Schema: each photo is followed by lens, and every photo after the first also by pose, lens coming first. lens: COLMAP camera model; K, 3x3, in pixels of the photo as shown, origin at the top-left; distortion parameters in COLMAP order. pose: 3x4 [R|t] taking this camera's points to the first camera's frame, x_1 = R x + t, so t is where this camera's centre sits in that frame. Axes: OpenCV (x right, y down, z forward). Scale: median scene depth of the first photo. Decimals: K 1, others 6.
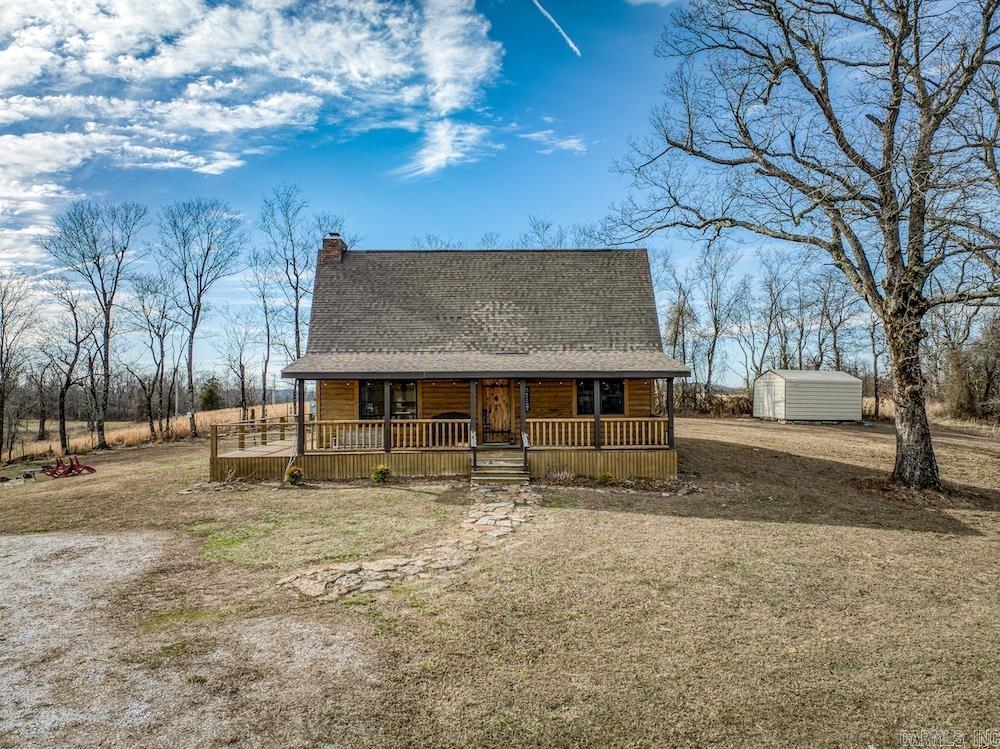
lens RADIAL K [[704.5, 0, 495.9], [0, 704.5, 367.4], [0, 0, 1]] dist [-0.023104, -0.009755]
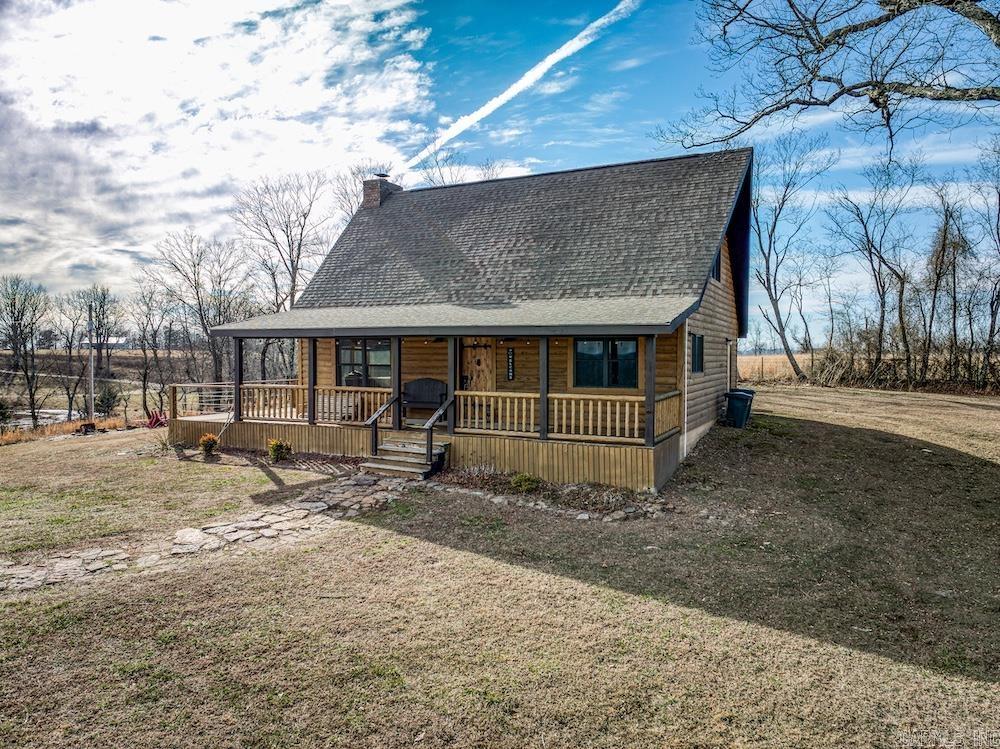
lens RADIAL K [[704.5, 0, 494.1], [0, 704.5, 355.9], [0, 0, 1]] dist [-0.023104, -0.009755]
pose [[0.878216, 0.011917, -0.478115, 0.387399], [0.007448, 0.999228, 0.038586, 0.007160], [0.478206, -0.037448, 0.877449, 0.328966]]
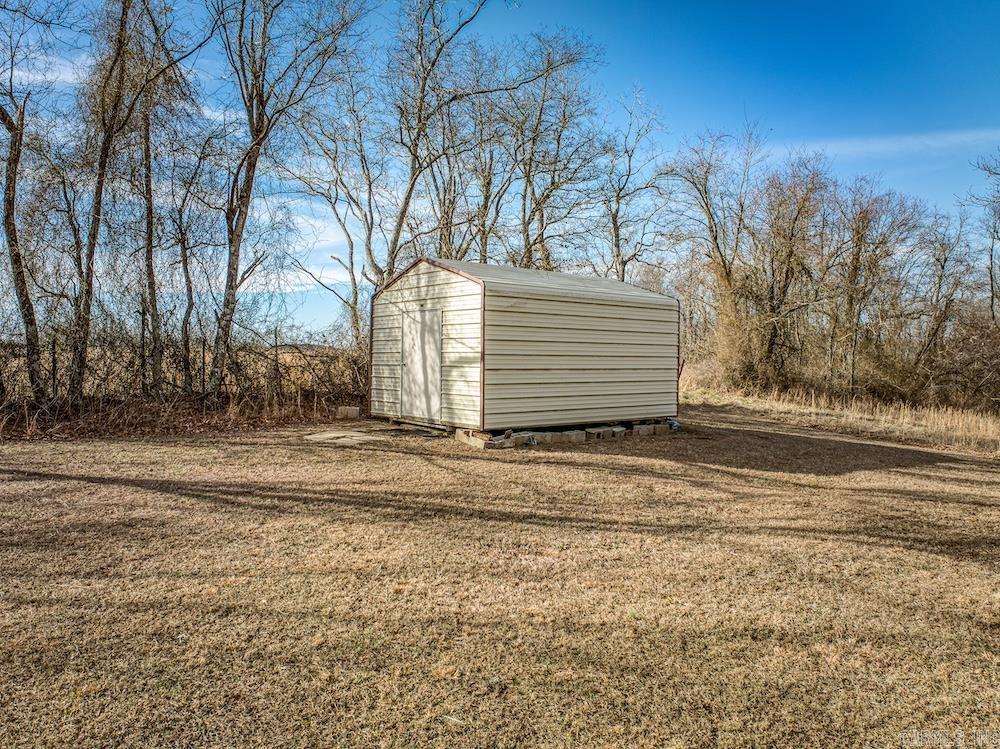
lens RADIAL K [[704.5, 0, 499.4], [0, 704.5, 369.1], [0, 0, 1]] dist [-0.023104, -0.009755]
pose [[0.855280, -0.018714, 0.517828, 0.473088], [-0.007736, 0.998775, 0.048872, 0.063708], [-0.518108, -0.045805, 0.854088, 1.312404]]
